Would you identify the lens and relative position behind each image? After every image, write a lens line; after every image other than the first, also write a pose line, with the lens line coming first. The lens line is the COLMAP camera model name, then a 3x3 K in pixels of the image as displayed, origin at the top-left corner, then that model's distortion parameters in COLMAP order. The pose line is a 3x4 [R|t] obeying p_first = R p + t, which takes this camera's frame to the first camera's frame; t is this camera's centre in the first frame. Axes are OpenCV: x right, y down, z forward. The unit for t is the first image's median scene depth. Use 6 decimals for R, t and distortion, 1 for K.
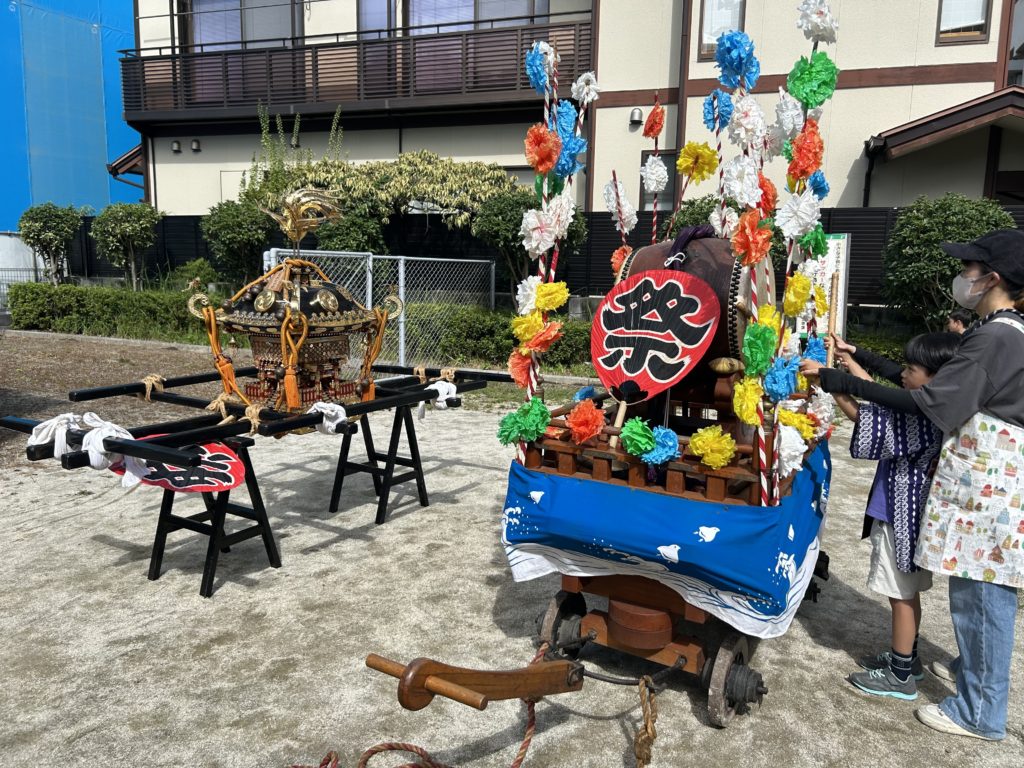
lens RADIAL K [[772.2, 0, 511.3], [0, 772.2, 397.7], [0, 0, 1]] dist [0.007875, -0.007198]
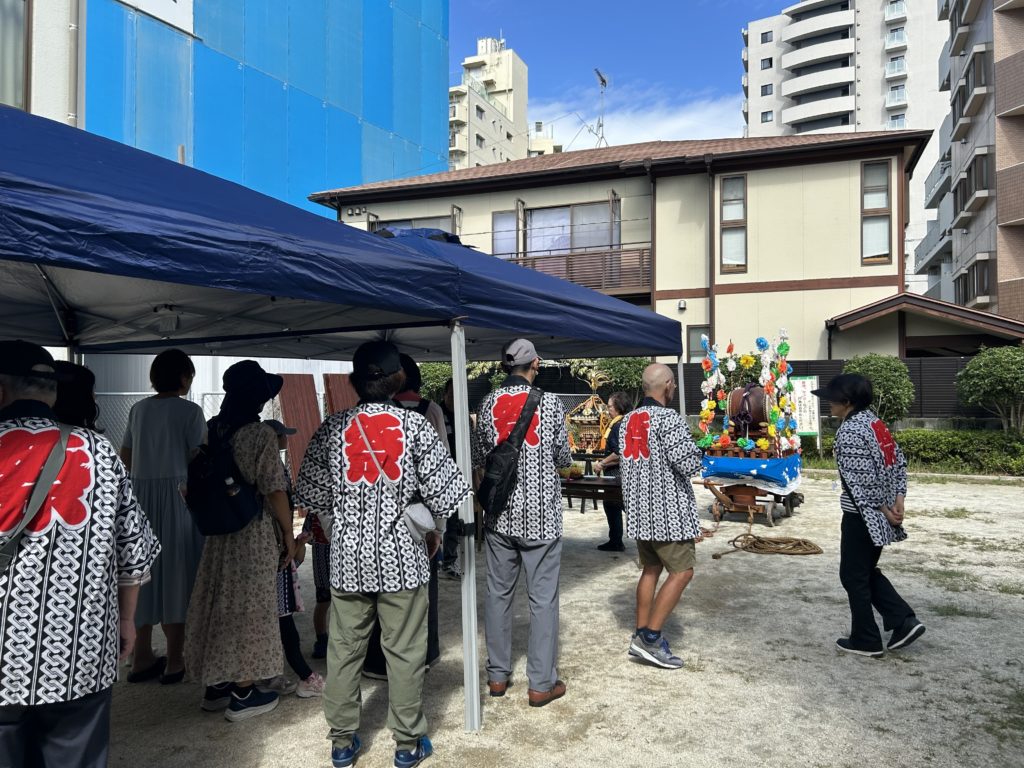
lens RADIAL K [[772.2, 0, 511.3], [0, 772.2, 397.7], [0, 0, 1]] dist [0.007875, -0.007198]
pose [[0.999765, -0.020457, -0.007153, -0.233278], [0.018927, 0.984975, -0.171656, 0.117308], [0.010557, 0.171481, 0.985131, -0.687365]]
